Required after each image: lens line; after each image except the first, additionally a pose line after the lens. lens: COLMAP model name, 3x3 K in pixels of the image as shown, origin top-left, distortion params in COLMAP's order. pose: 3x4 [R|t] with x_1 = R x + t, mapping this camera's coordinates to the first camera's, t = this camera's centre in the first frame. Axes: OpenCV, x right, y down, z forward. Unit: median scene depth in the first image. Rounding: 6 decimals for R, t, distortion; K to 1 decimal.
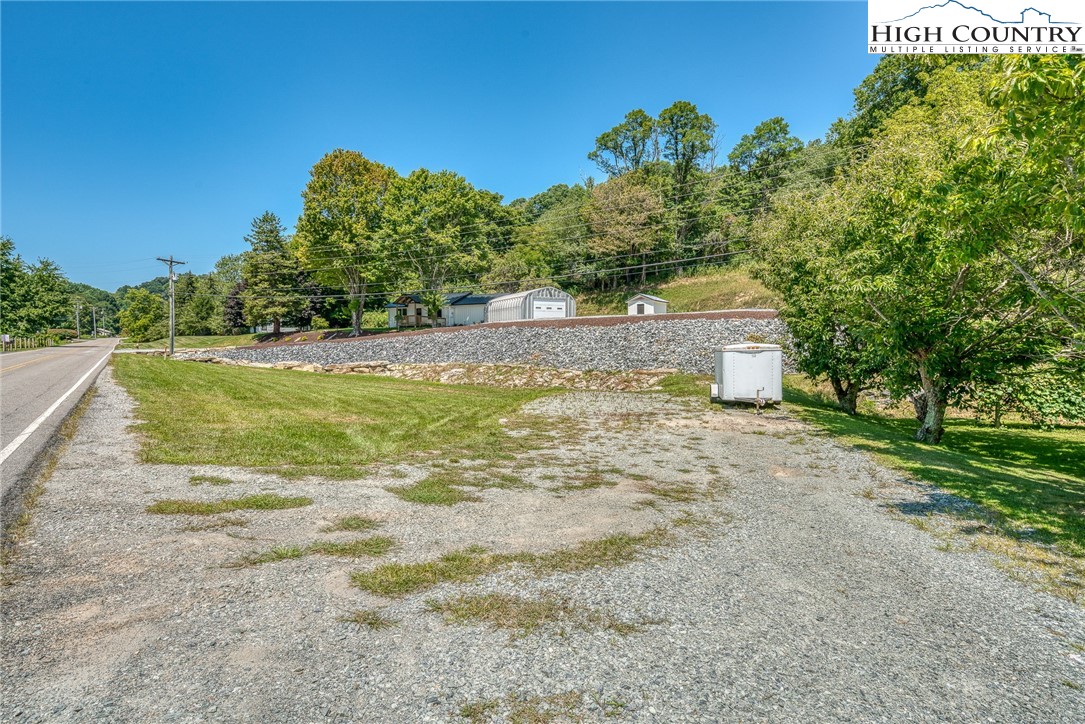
lens RADIAL K [[541.8, 0, 542.5], [0, 541.8, 362.0], [0, 0, 1]] dist [0.001931, 0.000369]
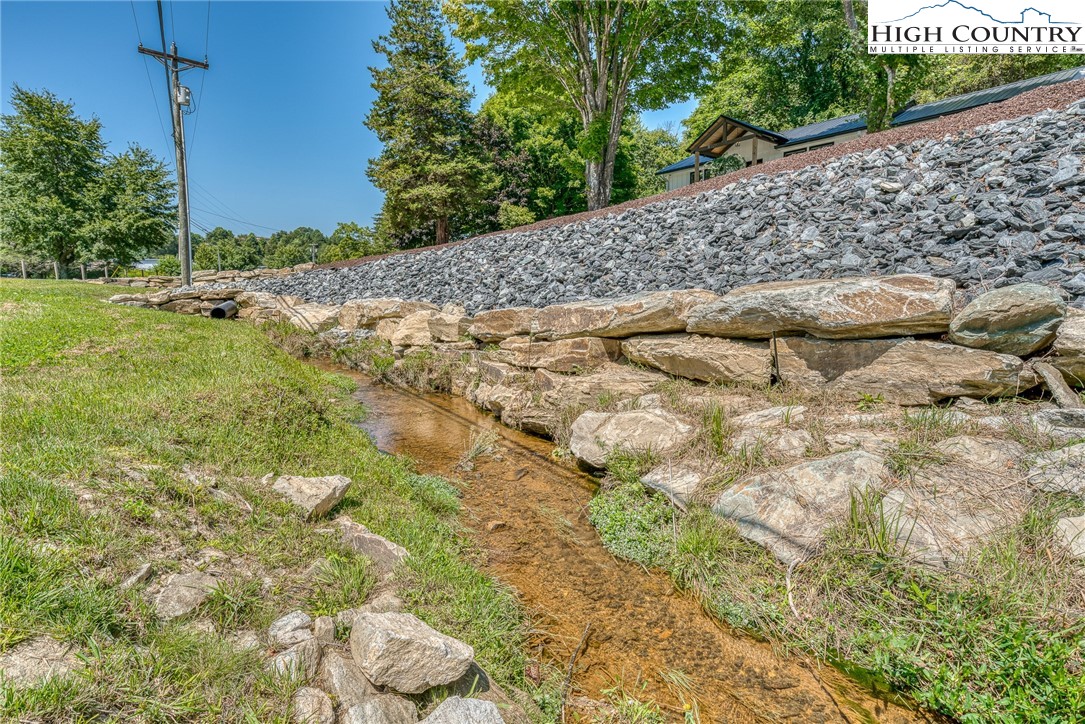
lens RADIAL K [[541.8, 0, 542.5], [0, 541.8, 362.0], [0, 0, 1]] dist [0.001931, 0.000369]
pose [[0.920673, 0.039627, -0.388319, -0.217803], [-0.001153, 0.995105, 0.098813, 0.002798], [0.390334, -0.090527, 0.916212, 0.601117]]
